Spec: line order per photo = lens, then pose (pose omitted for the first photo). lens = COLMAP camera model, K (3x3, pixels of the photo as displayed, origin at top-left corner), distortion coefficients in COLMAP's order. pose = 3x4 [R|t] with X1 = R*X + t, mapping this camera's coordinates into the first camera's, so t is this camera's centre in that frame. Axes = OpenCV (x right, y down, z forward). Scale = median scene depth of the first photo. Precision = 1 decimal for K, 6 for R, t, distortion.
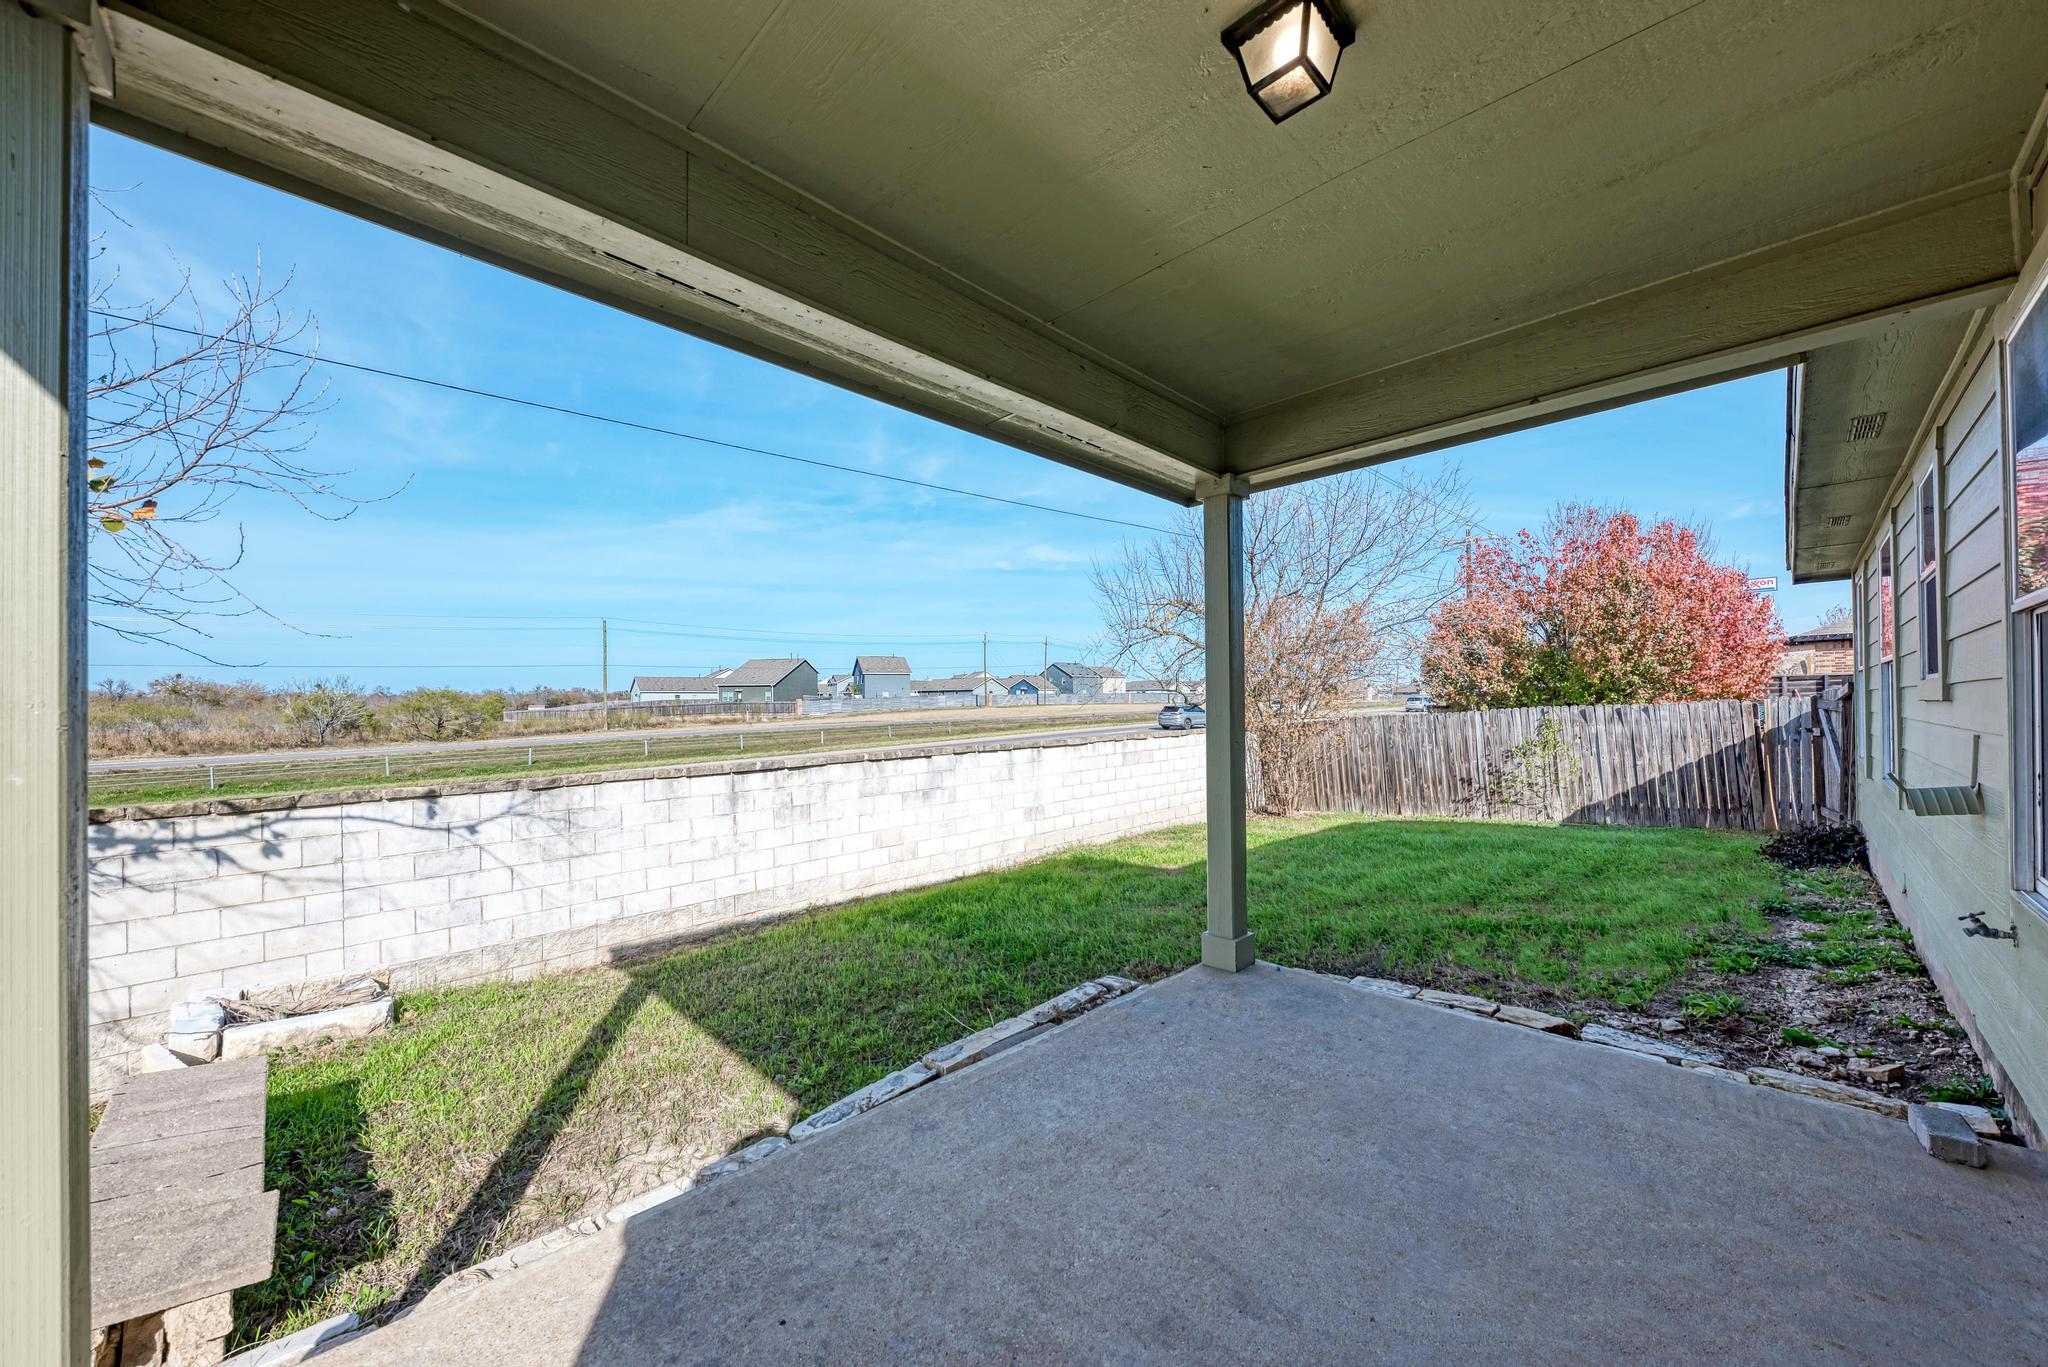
lens RADIAL K [[753.5, 0, 1032.5], [0, 753.5, 695.5], [0, 0, 1]] dist [0.006145, -0.000246]
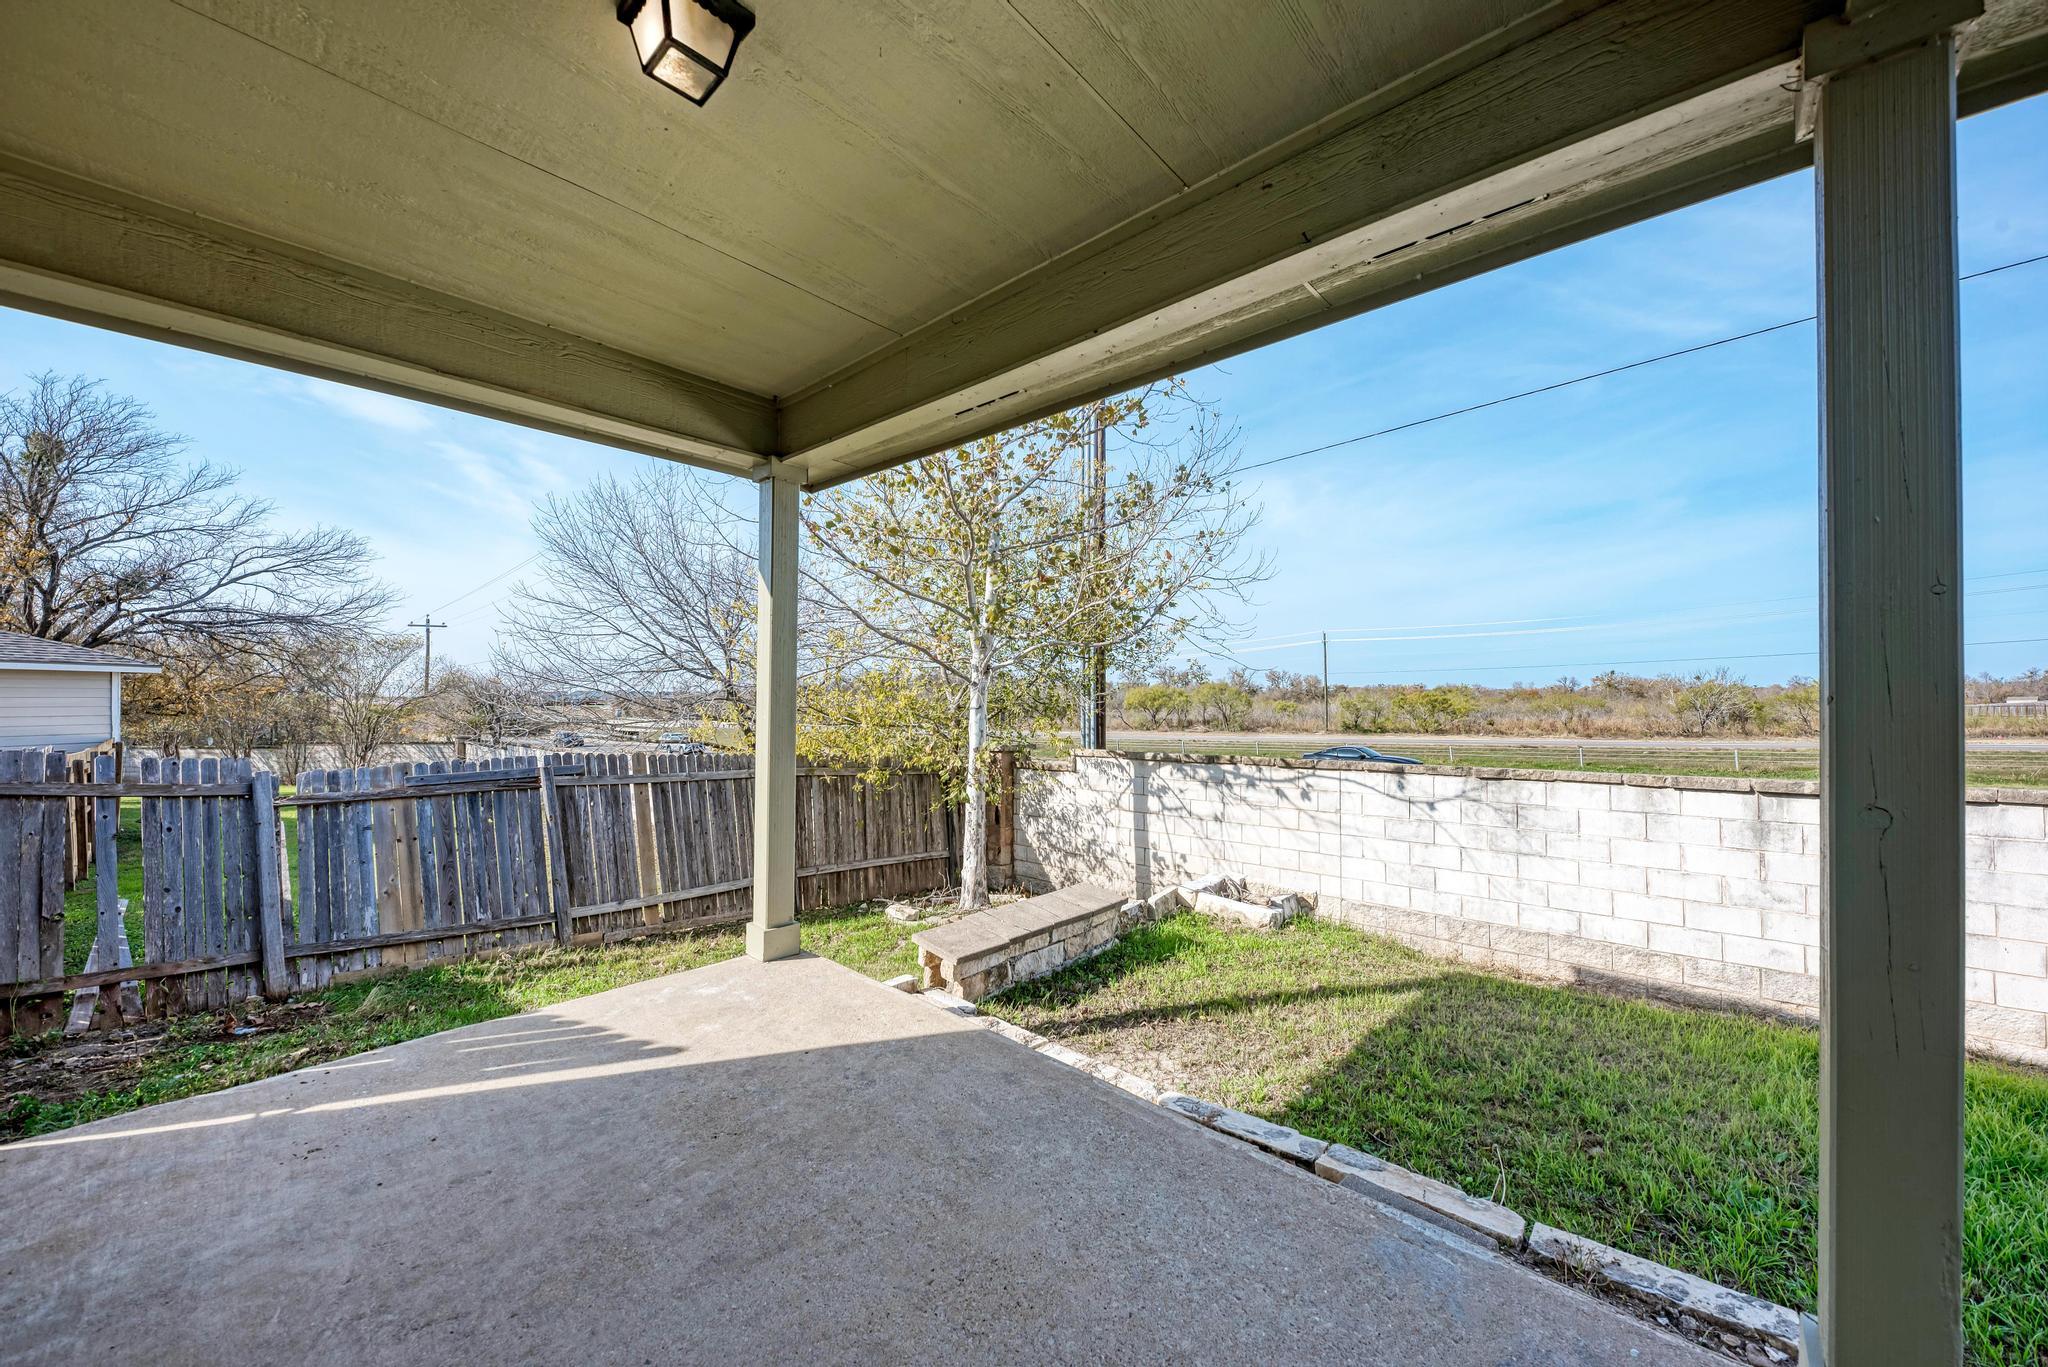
lens RADIAL K [[753.5, 0, 1031.9], [0, 753.5, 693.2], [0, 0, 1]] dist [0.006145, -0.000246]
pose [[0.024532, -0.002817, -0.999695, 0.368465], [0.010340, 0.999943, -0.002564, 0.006644], [0.999646, -0.010274, 0.024559, 0.390020]]
